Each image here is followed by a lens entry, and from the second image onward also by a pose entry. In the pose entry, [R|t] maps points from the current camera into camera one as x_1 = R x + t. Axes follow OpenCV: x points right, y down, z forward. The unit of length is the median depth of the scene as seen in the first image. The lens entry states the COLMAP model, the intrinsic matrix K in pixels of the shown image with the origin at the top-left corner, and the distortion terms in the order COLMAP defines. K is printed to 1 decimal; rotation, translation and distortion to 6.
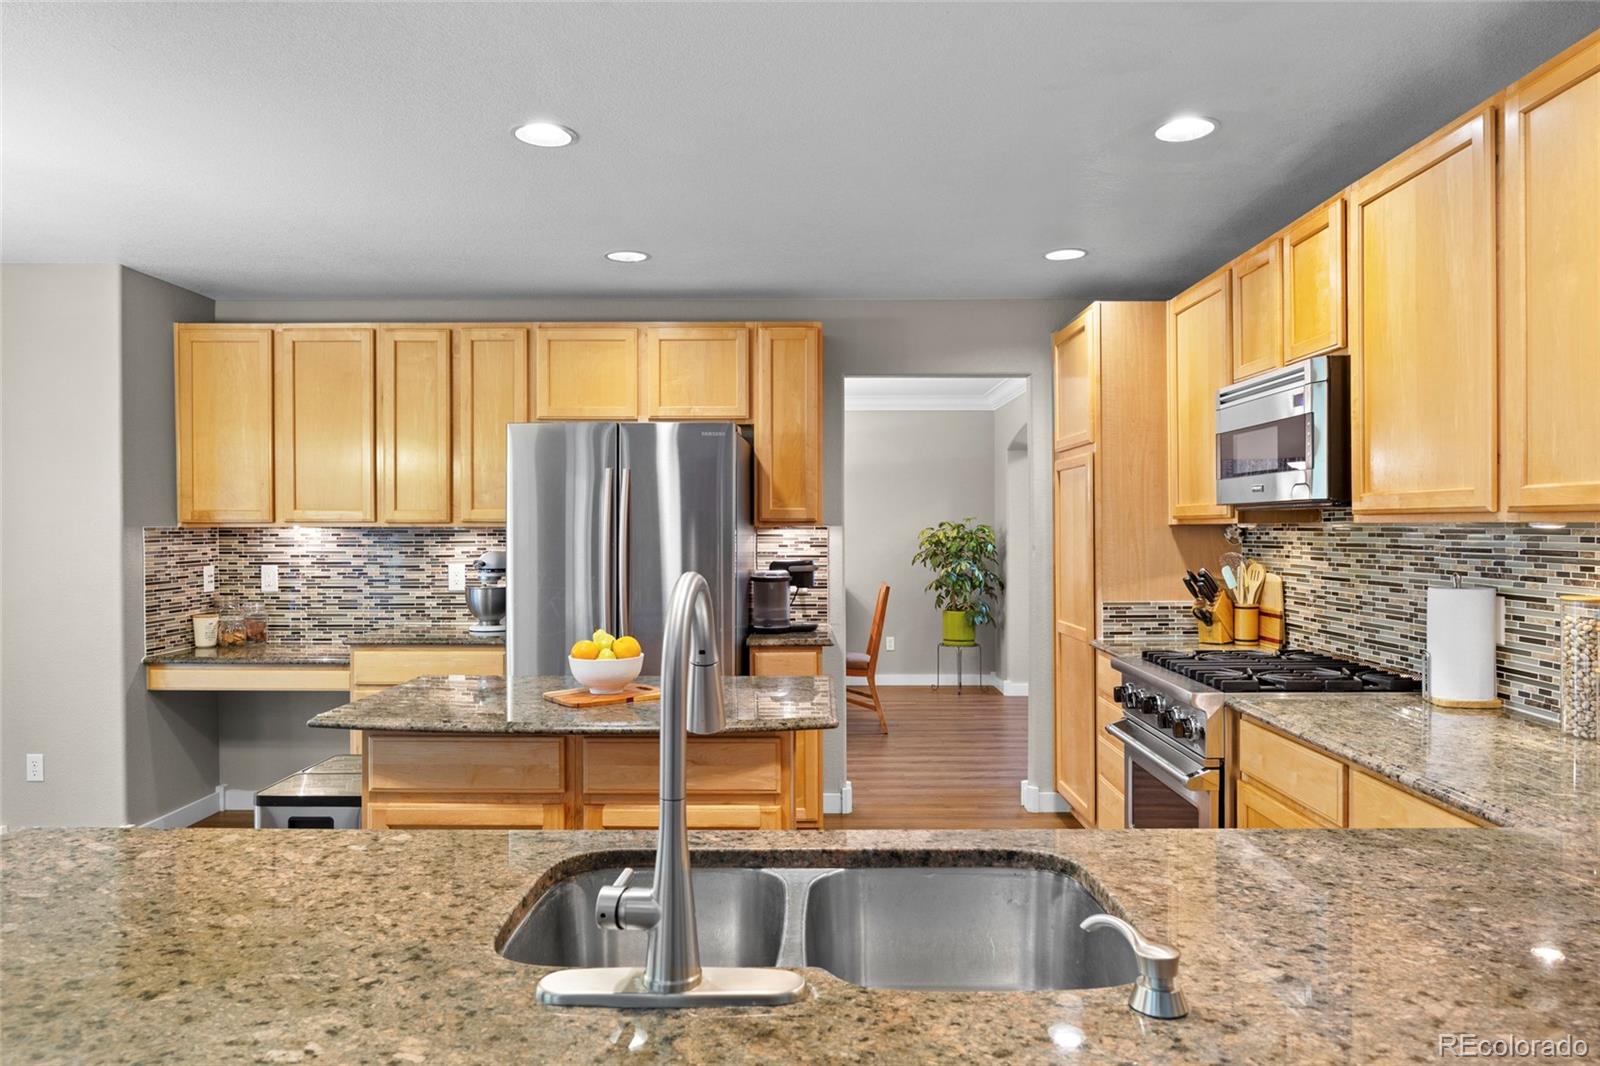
lens RADIAL K [[1022.4, 0, 803.2], [0, 1022.4, 526.2], [0, 0, 1]] dist [-0.007349, -0.002422]
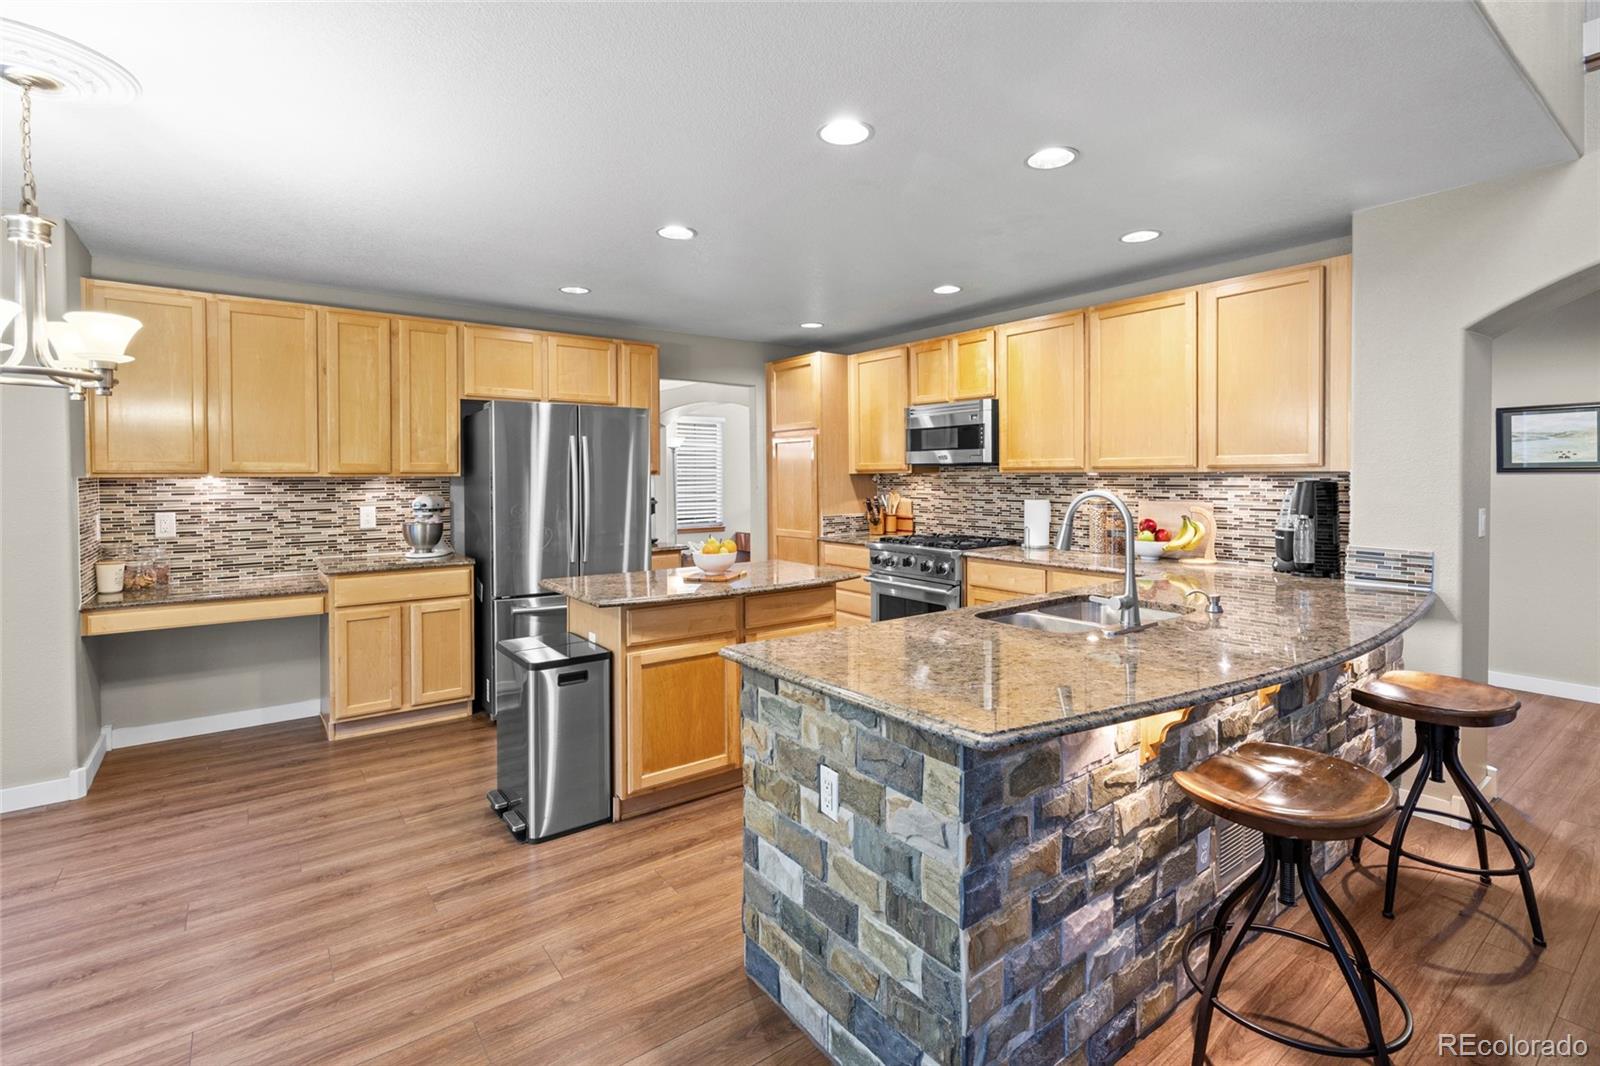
lens RADIAL K [[734.2, 0, 808.6], [0, 734.2, 479.1], [0, 0, 1]] dist [-0.002141, 0.001263]
pose [[0.791587, -0.005386, 0.611033, -0.520324], [0.002870, 0.999983, 0.005096, 0.000937], [-0.611050, -0.002280, 0.791589, -0.030169]]
